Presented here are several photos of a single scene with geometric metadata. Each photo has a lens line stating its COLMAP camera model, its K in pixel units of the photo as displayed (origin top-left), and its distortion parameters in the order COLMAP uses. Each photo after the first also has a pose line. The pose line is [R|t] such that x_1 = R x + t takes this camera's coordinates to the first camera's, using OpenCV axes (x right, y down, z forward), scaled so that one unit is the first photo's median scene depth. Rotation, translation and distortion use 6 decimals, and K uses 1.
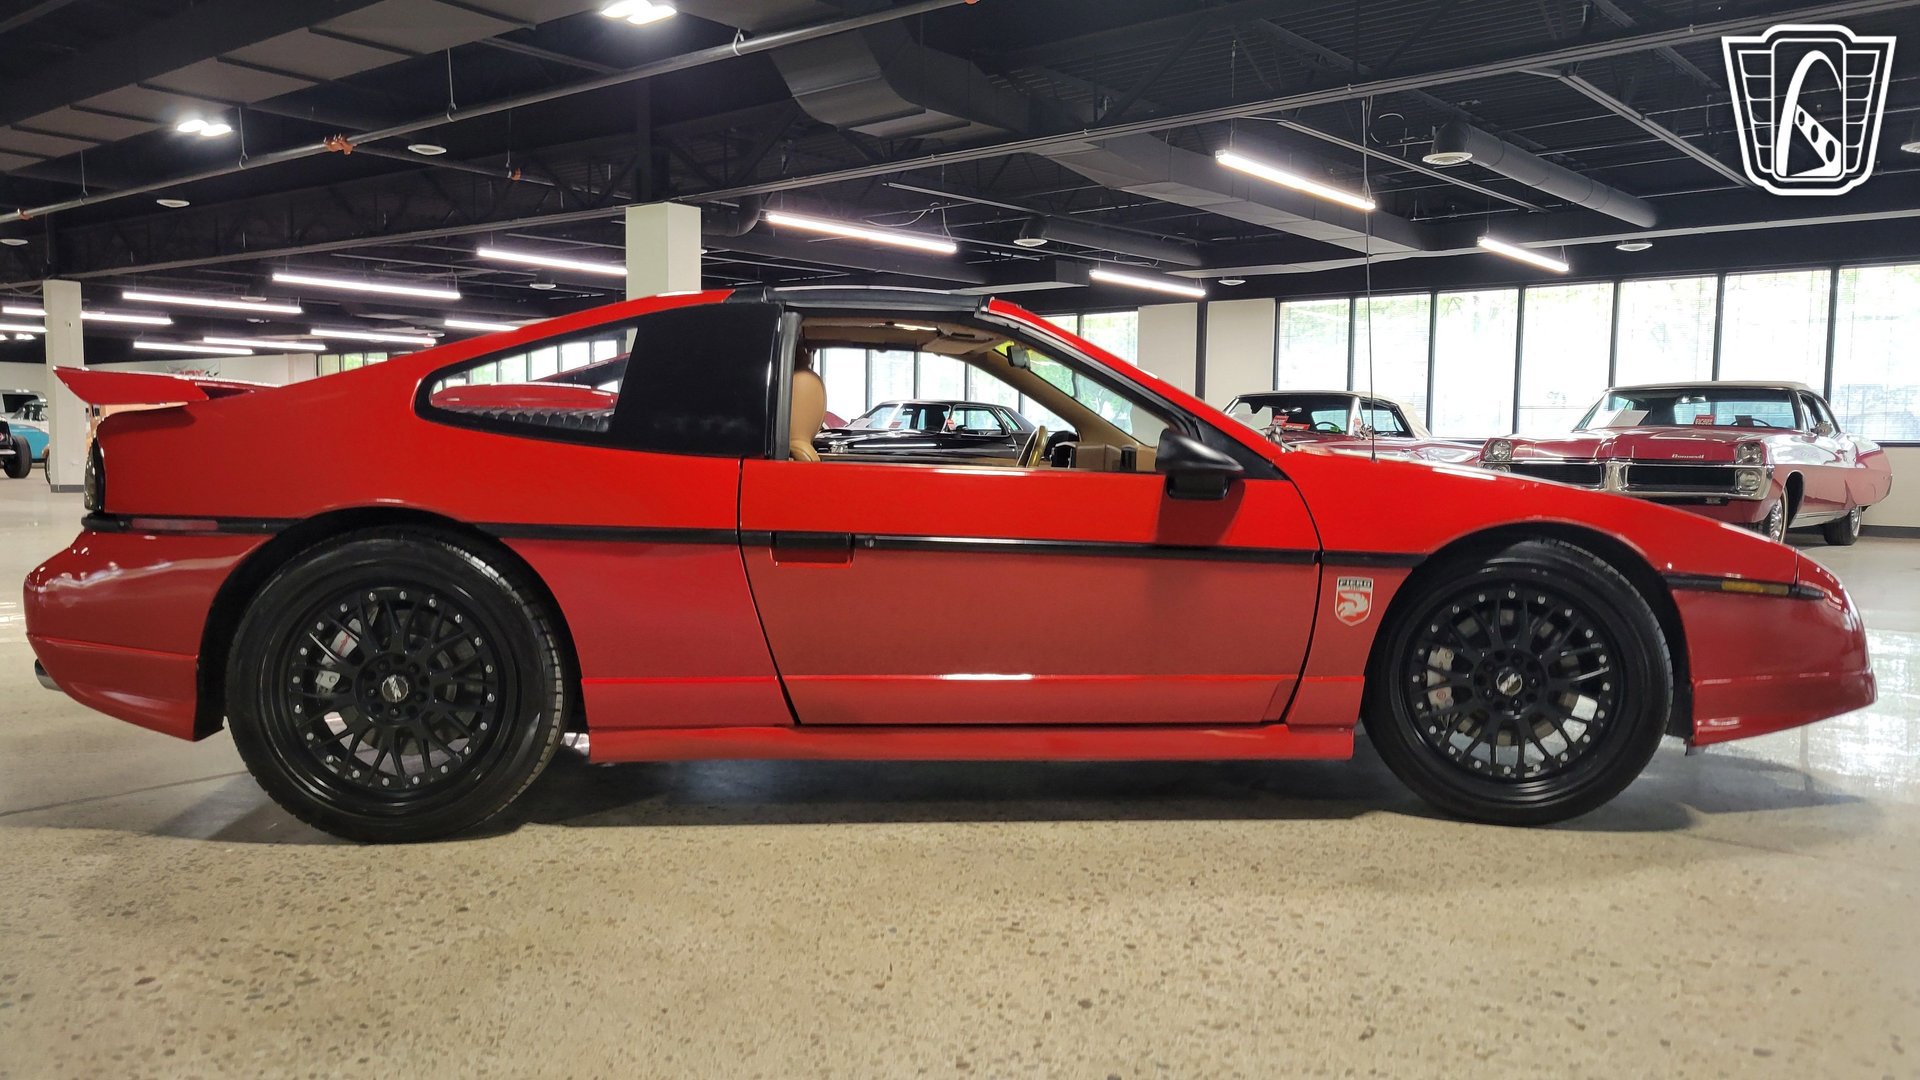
lens RADIAL K [[1442.3, 0, 950.6], [0, 1442.3, 556.3], [0, 0, 1]] dist [0.055172, -0.035777]
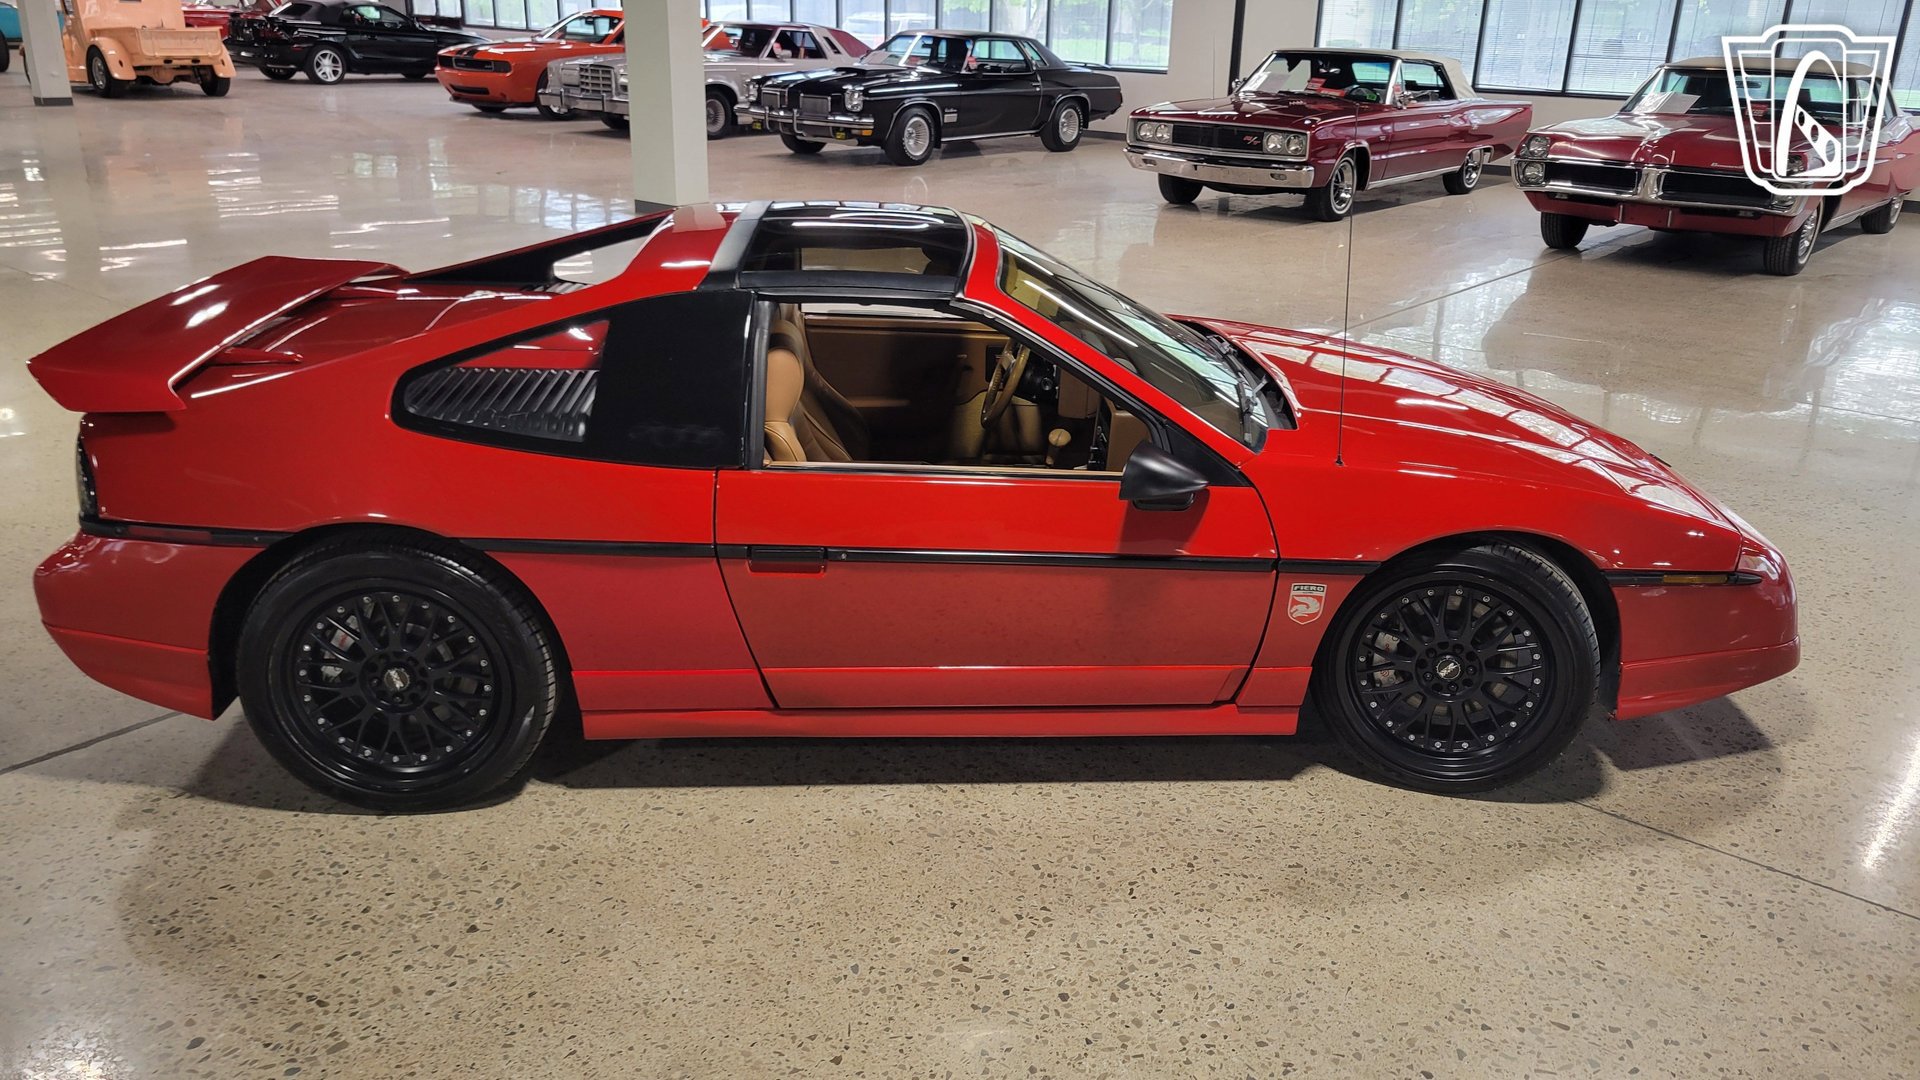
lens RADIAL K [[1442.3, 0, 976.0], [0, 1442.3, 530.2], [0, 0, 1]] dist [0.055172, -0.035777]
pose [[0.999848, 0.017414, 0.001278, 0.037310], [-0.017107, 0.962360, 0.271240, -0.302013], [0.003494, -0.271220, 0.962511, 0.006225]]
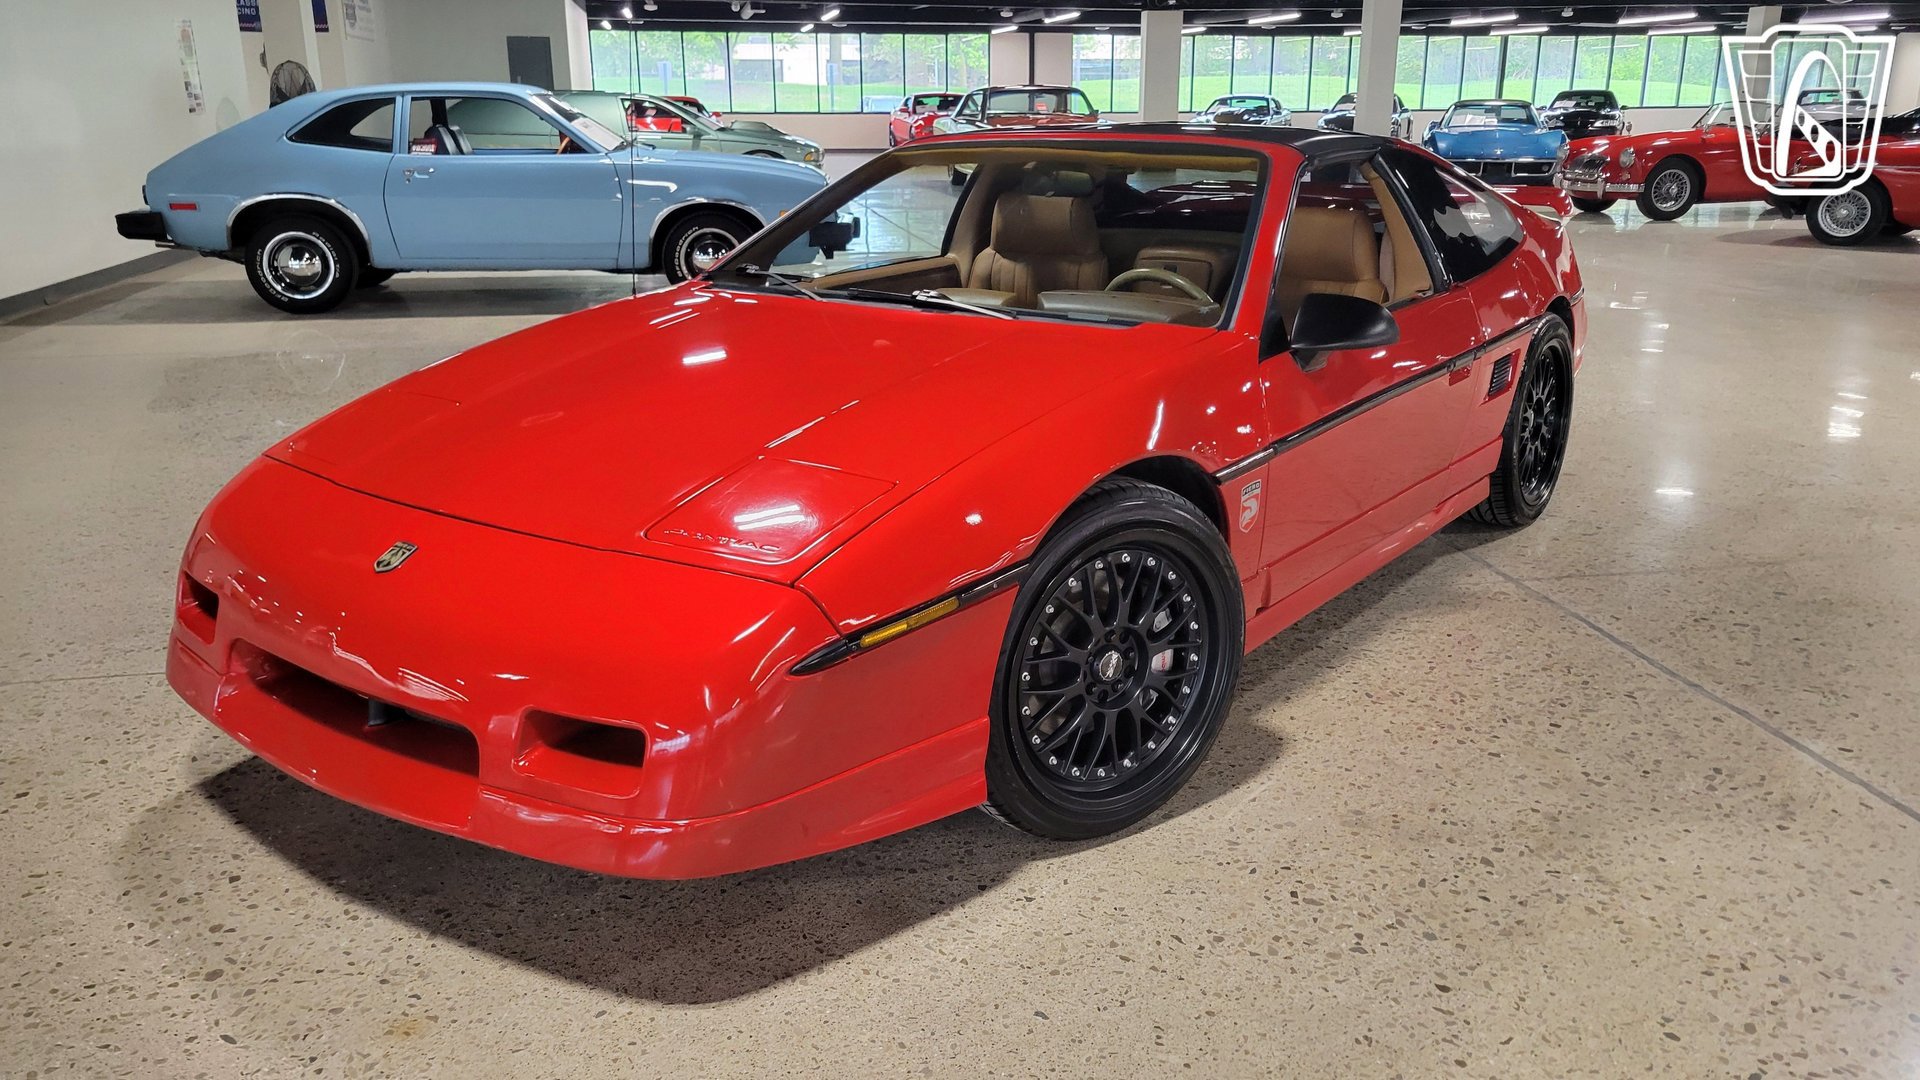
lens RADIAL K [[1442.3, 0, 962.4], [0, 1442.3, 536.3], [0, 0, 1]] dist [0.055172, -0.035777]
pose [[-0.647890, 0.206650, -0.733167, 1.022434], [-0.067385, 0.943176, 0.325390, -0.281338], [0.758747, 0.260222, -0.597149, 1.977803]]
